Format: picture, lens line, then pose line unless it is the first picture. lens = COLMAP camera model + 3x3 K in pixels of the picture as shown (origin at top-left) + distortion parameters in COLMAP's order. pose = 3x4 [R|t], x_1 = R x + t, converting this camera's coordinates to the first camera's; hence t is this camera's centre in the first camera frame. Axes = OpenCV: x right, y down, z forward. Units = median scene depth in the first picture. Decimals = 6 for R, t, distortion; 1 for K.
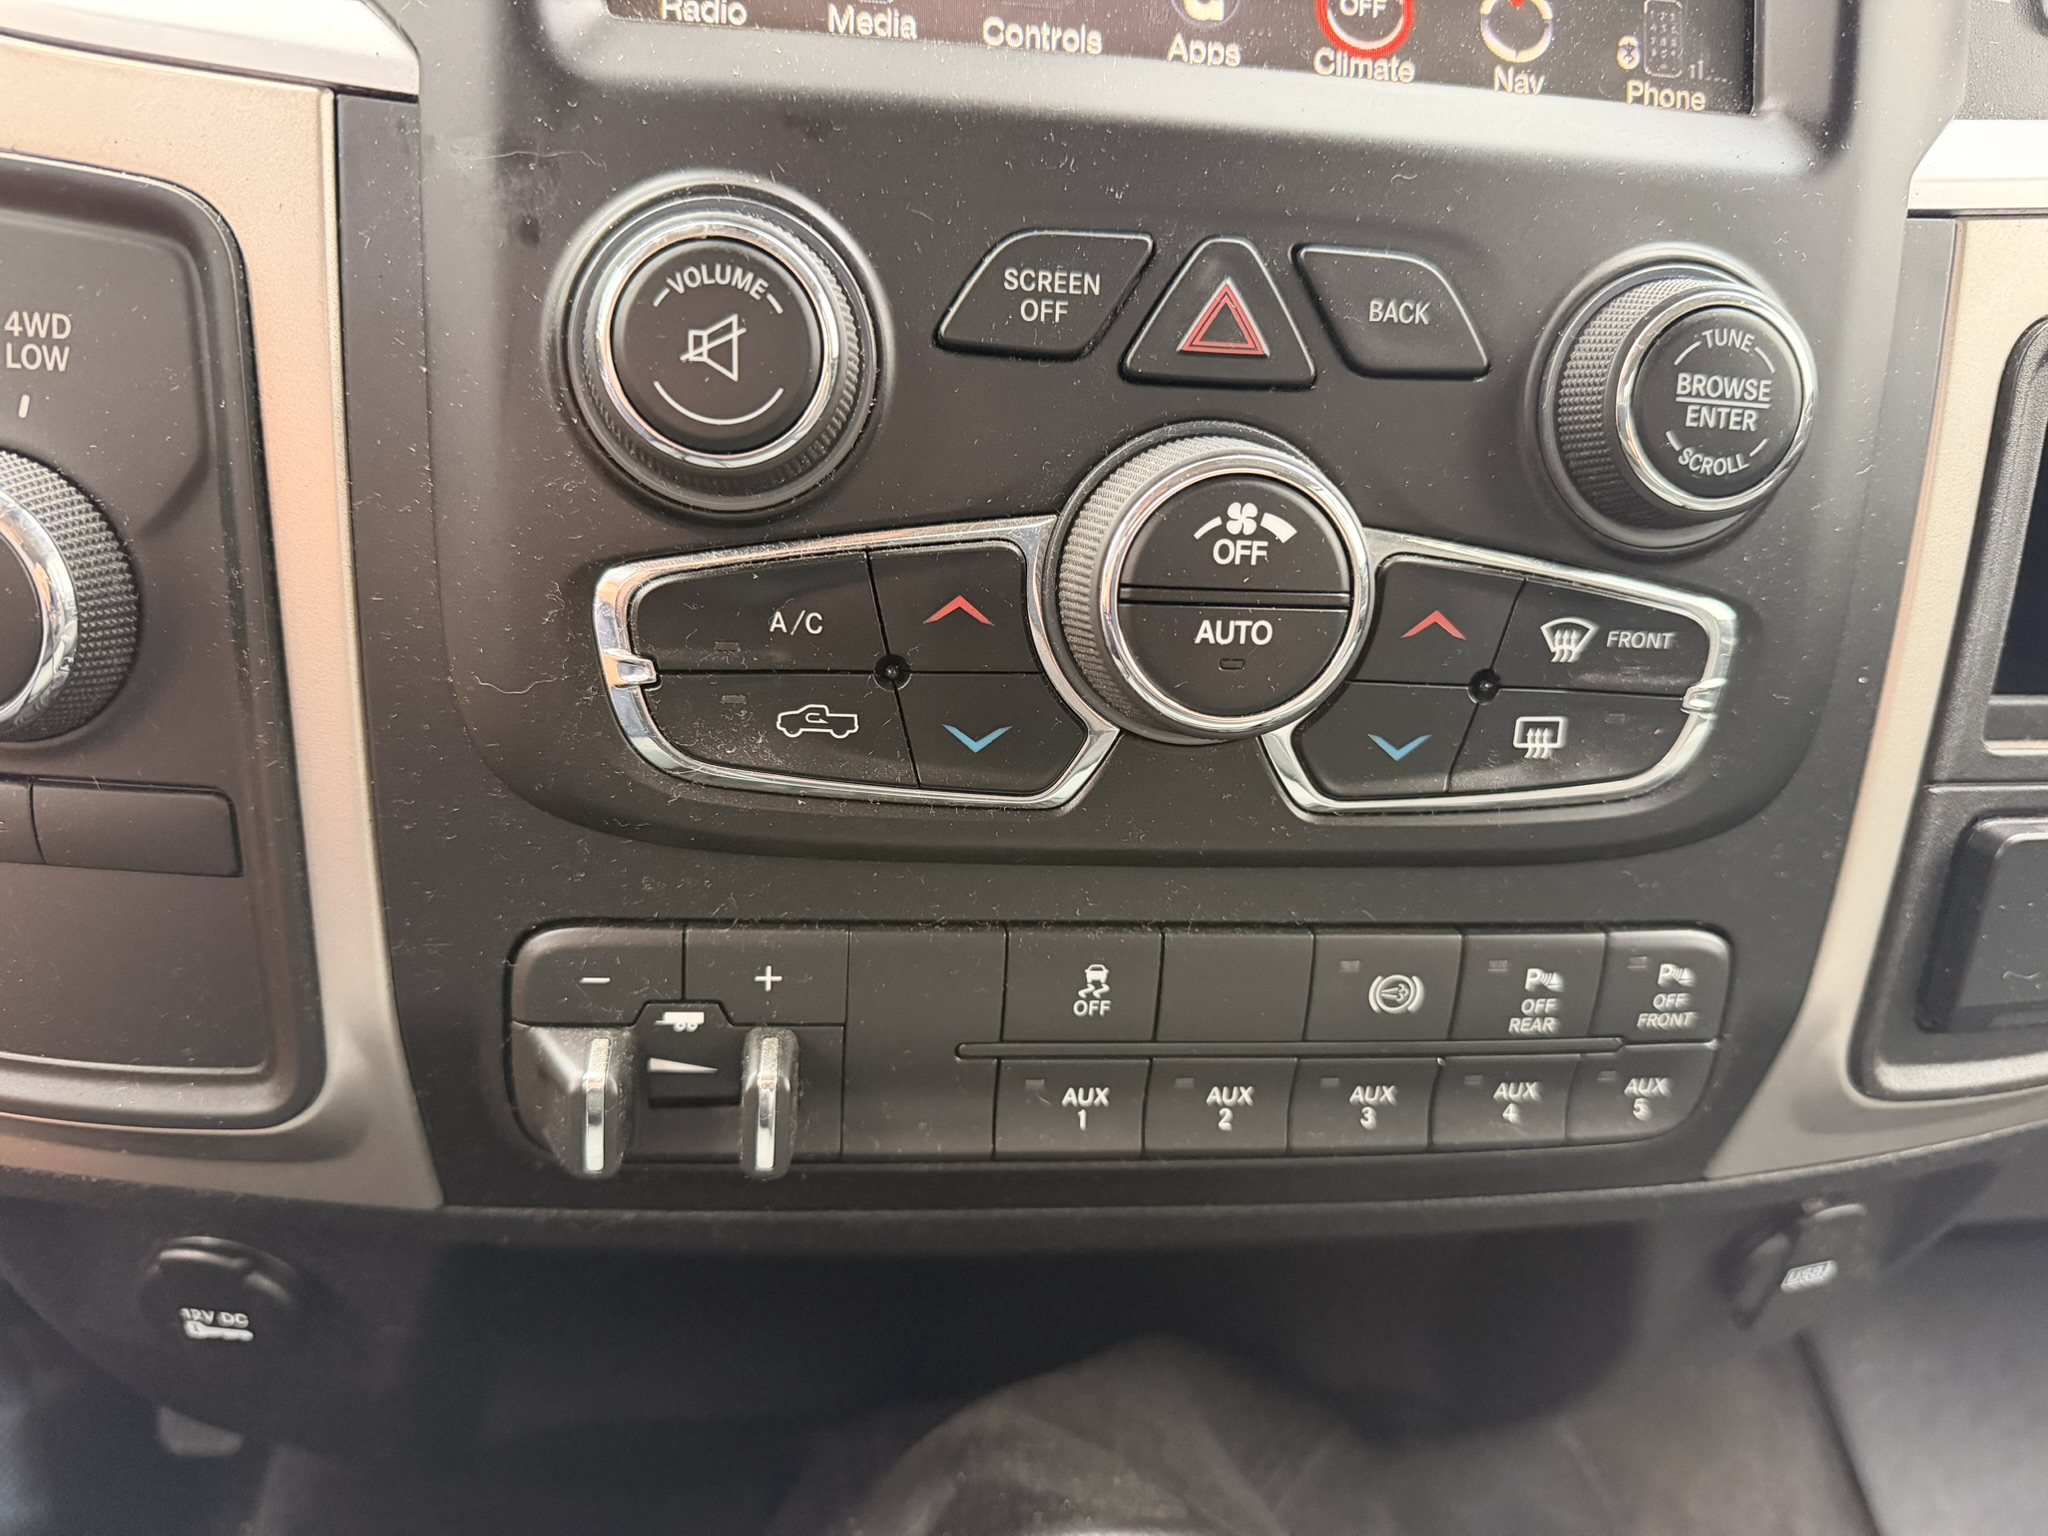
lens RADIAL K [[1420.1, 0, 1024.0], [0, 1420.1, 768.0], [0, 0, 1]] dist [0.001115, -0.040822]
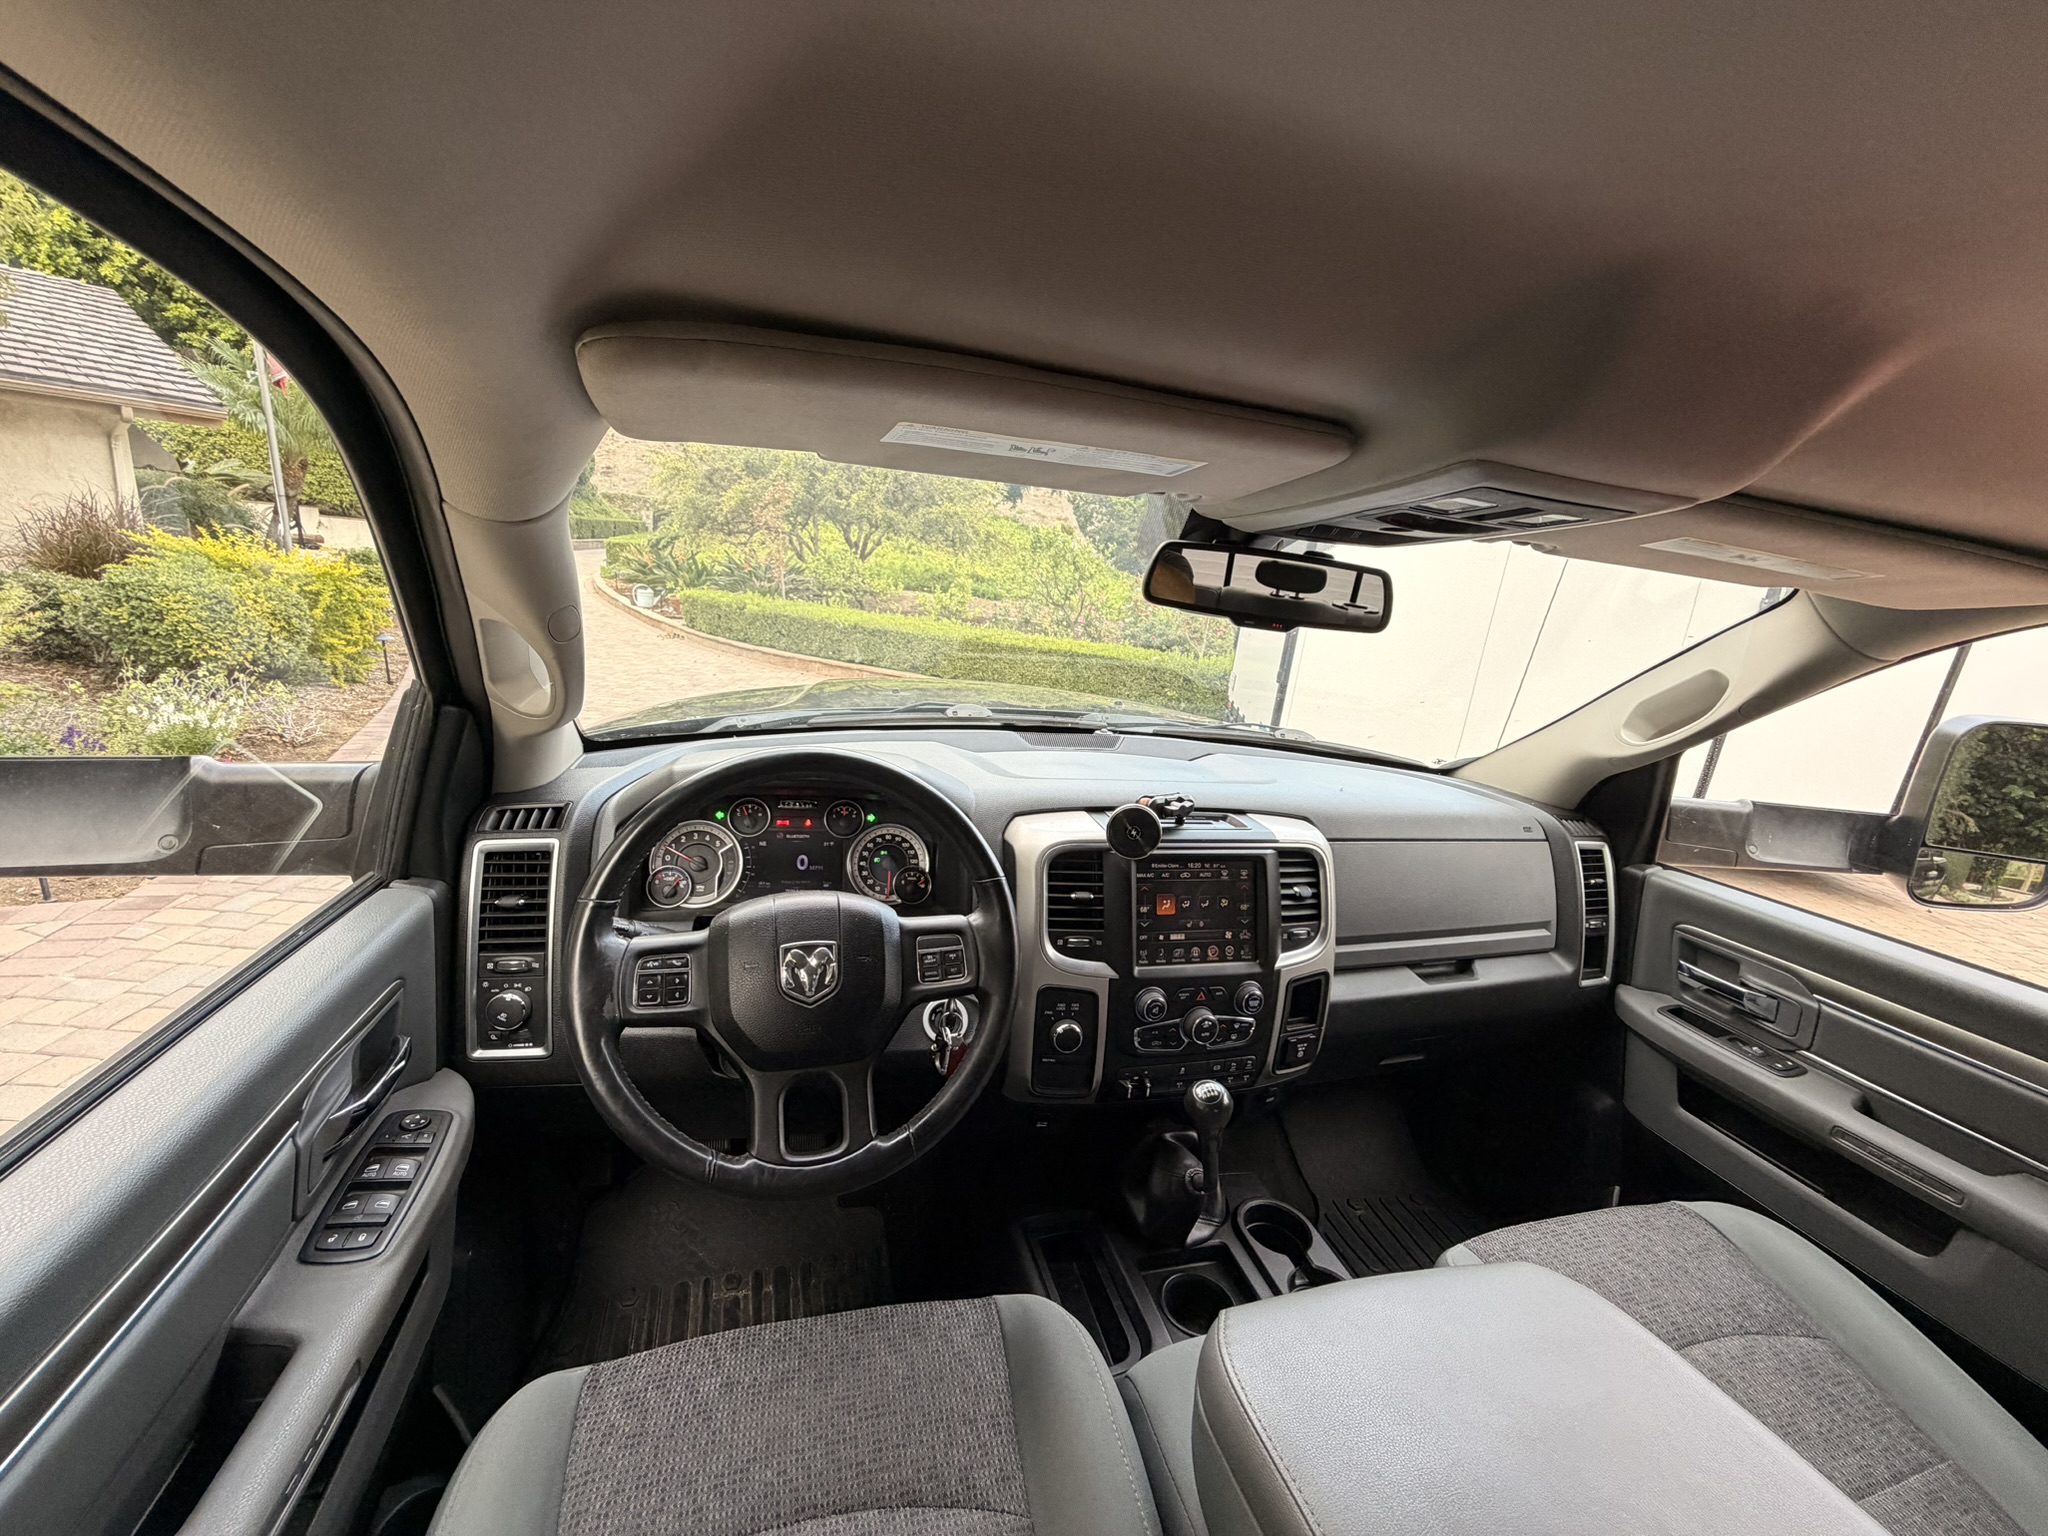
lens RADIAL K [[821.9, 0, 1017.8], [0, 821.9, 774.5], [0, 0, 1]] dist [-0.001283, -0.000378]
pose [[0.983524, -0.000955, 0.180776, -1.853884], [0.012028, 0.998116, -0.060167, -1.354876], [-0.180378, 0.061350, 0.981682, -3.802657]]
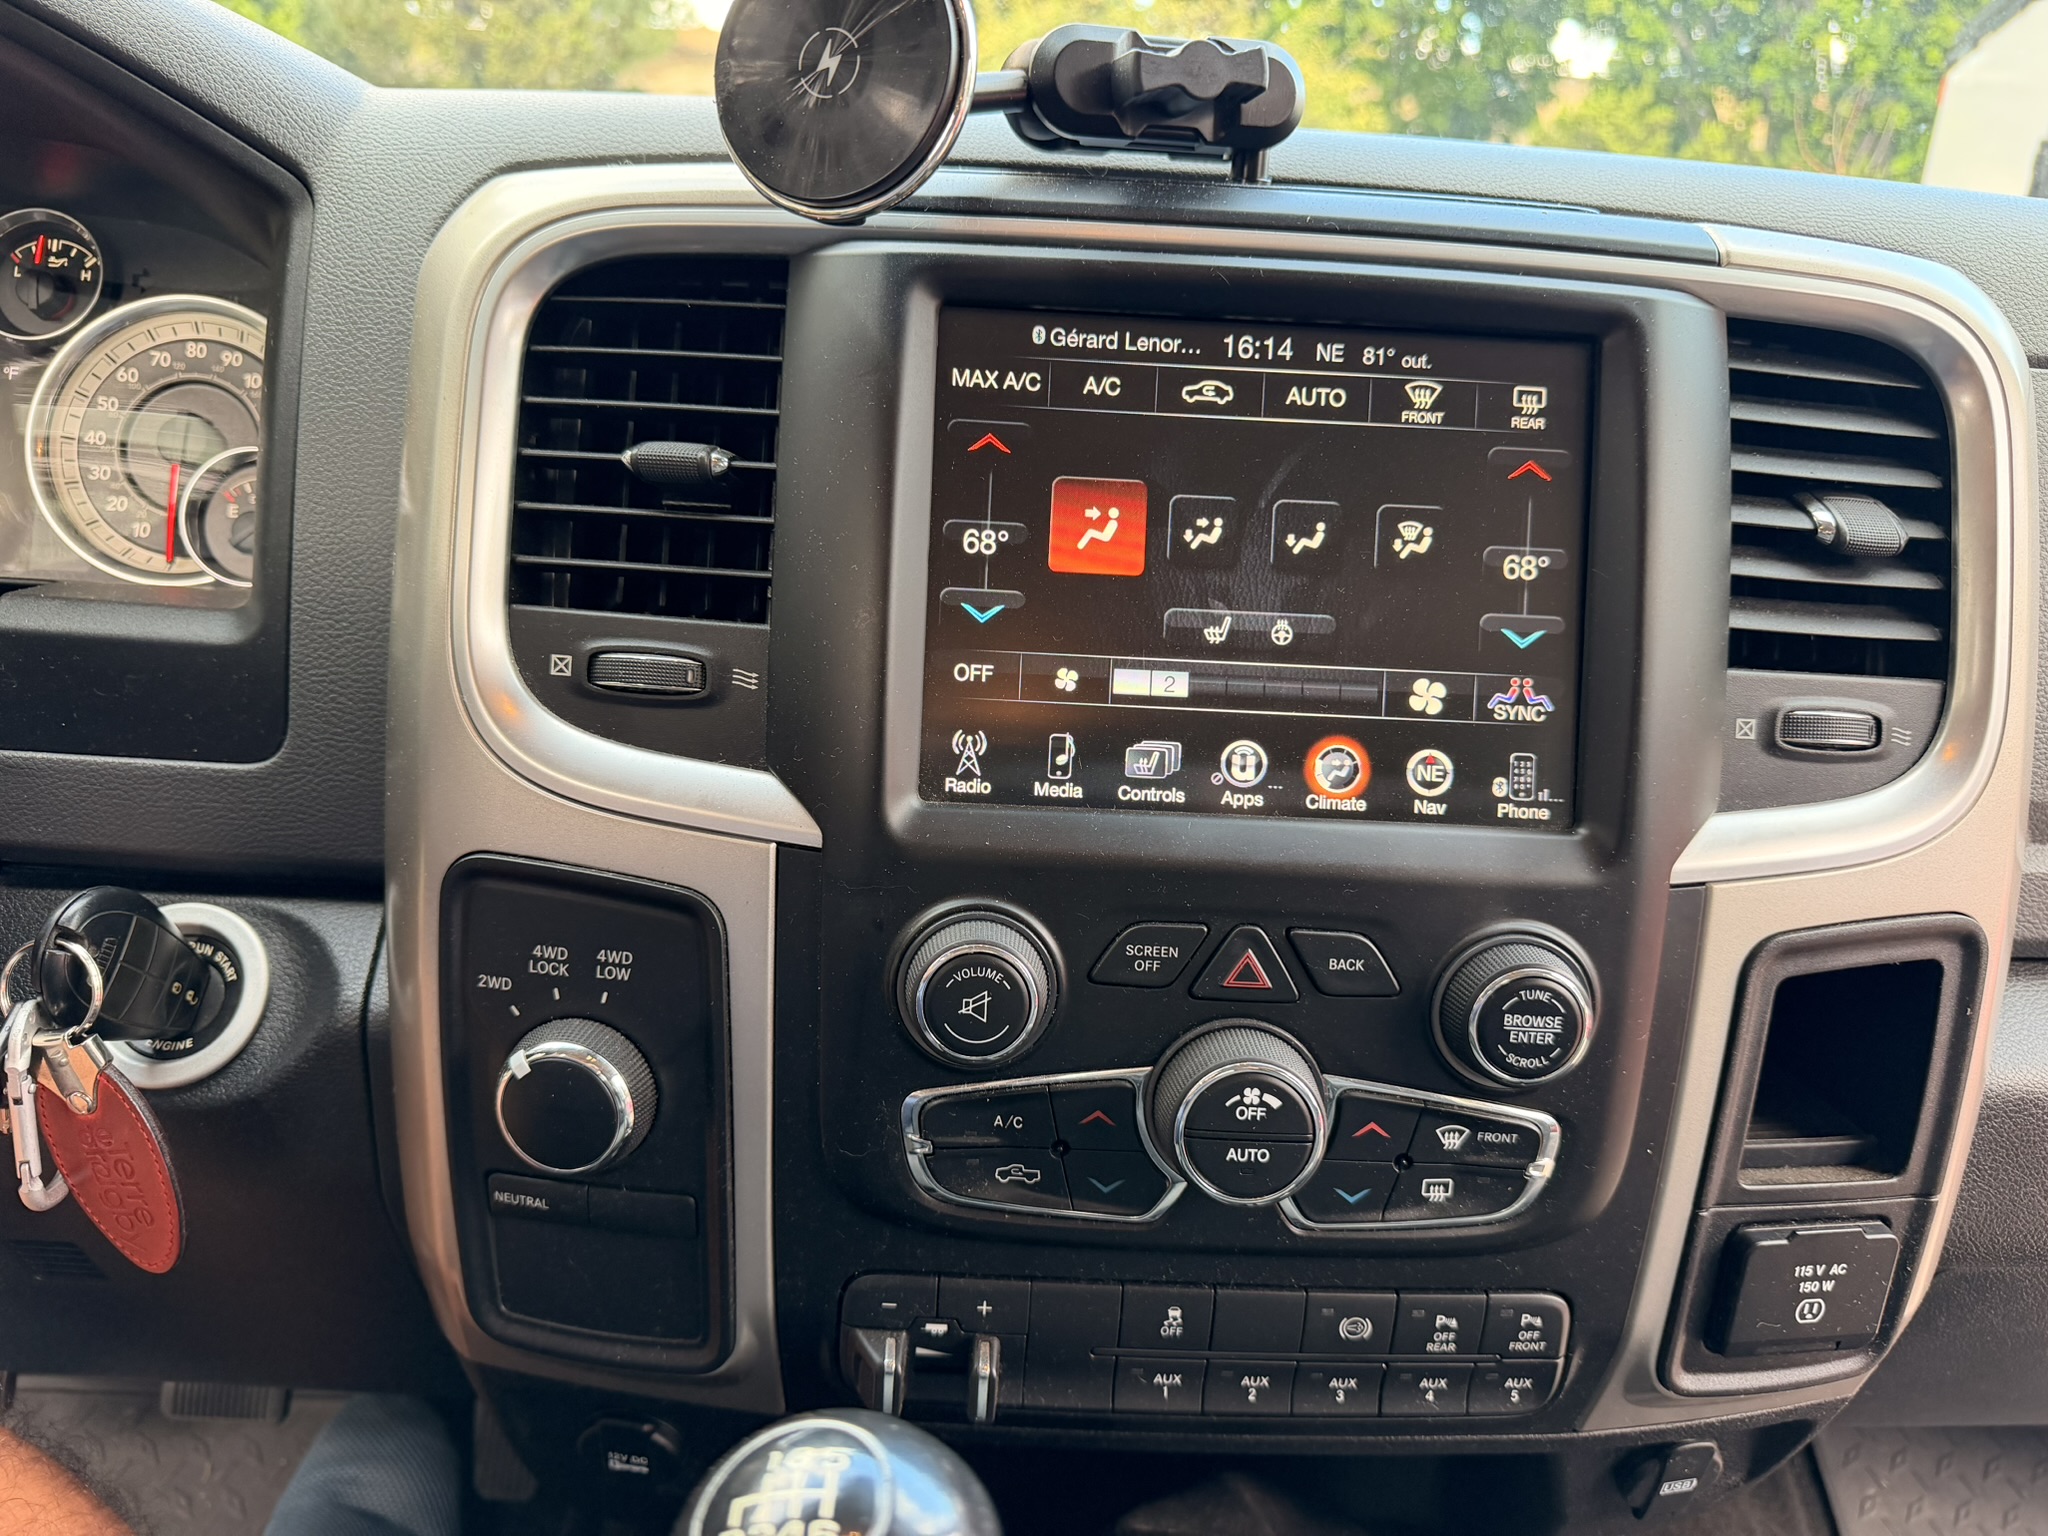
lens RADIAL K [[1411.0, 0, 1027.7], [0, 1411.0, 786.0], [0, 0, 1]] dist [0.020134, -0.080942]
pose [[0.995100, 0.022701, -0.096231, 0.027830], [-0.024871, 0.999461, -0.021408, -0.483761], [0.095693, 0.023696, 0.995129, -0.790273]]
